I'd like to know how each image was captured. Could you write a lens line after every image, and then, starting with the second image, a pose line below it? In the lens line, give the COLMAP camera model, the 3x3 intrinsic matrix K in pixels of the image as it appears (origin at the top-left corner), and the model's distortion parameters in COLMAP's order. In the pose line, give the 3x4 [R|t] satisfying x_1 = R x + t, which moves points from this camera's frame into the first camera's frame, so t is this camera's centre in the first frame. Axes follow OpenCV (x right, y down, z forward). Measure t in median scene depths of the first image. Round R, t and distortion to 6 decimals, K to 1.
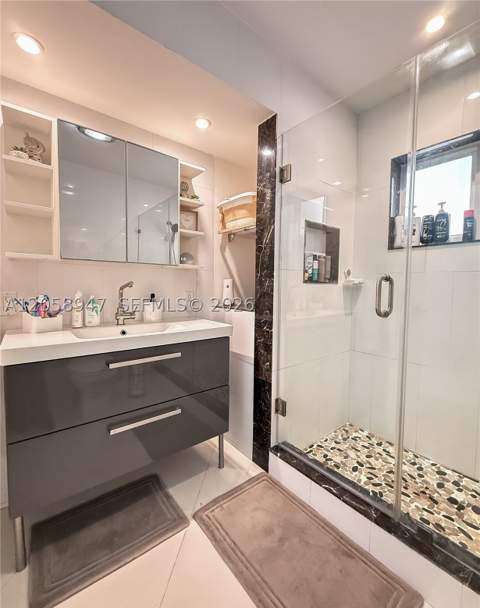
lens RADIAL K [[266.0, 0, 240.0], [0, 266.0, 304.0], [0, 0, 1]] dist [-0.000196, -0.000067]
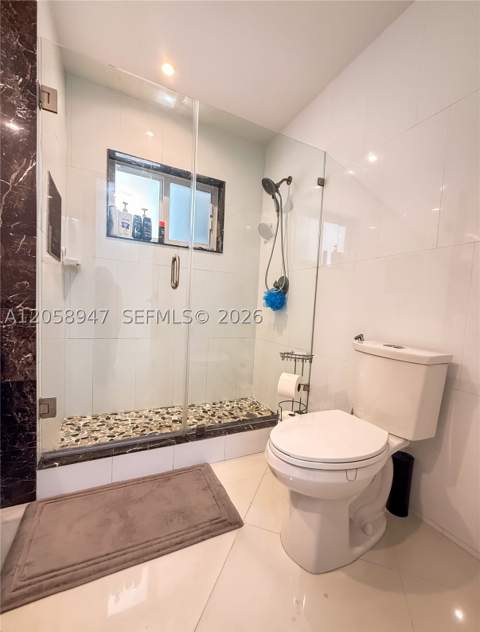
lens RADIAL K [[274.1, 0, 240.8], [0, 274.1, 332.7], [0, 0, 1]] dist [-0.000277, 0.000192]
pose [[0.220714, -0.090647, 0.971117, -0.514395], [0.016673, 0.995877, 0.089169, 0.111304], [-0.975196, -0.003490, 0.221315, 0.283973]]
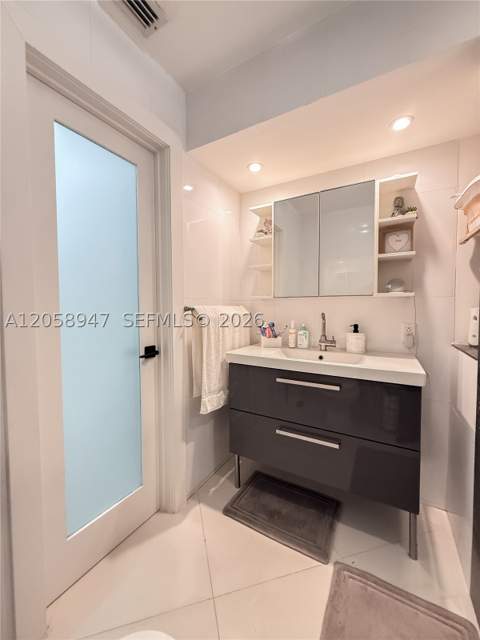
lens RADIAL K [[258.4, 0, 240.0], [0, 258.4, 320.0], [0, 0, 1]] dist [-0.000758, -0.000115]
pose [[0.360472, 0.033555, -0.932166, 0.427091], [-0.057152, 0.998270, 0.013834, -0.044432], [0.931018, 0.048288, 0.361766, 0.251465]]
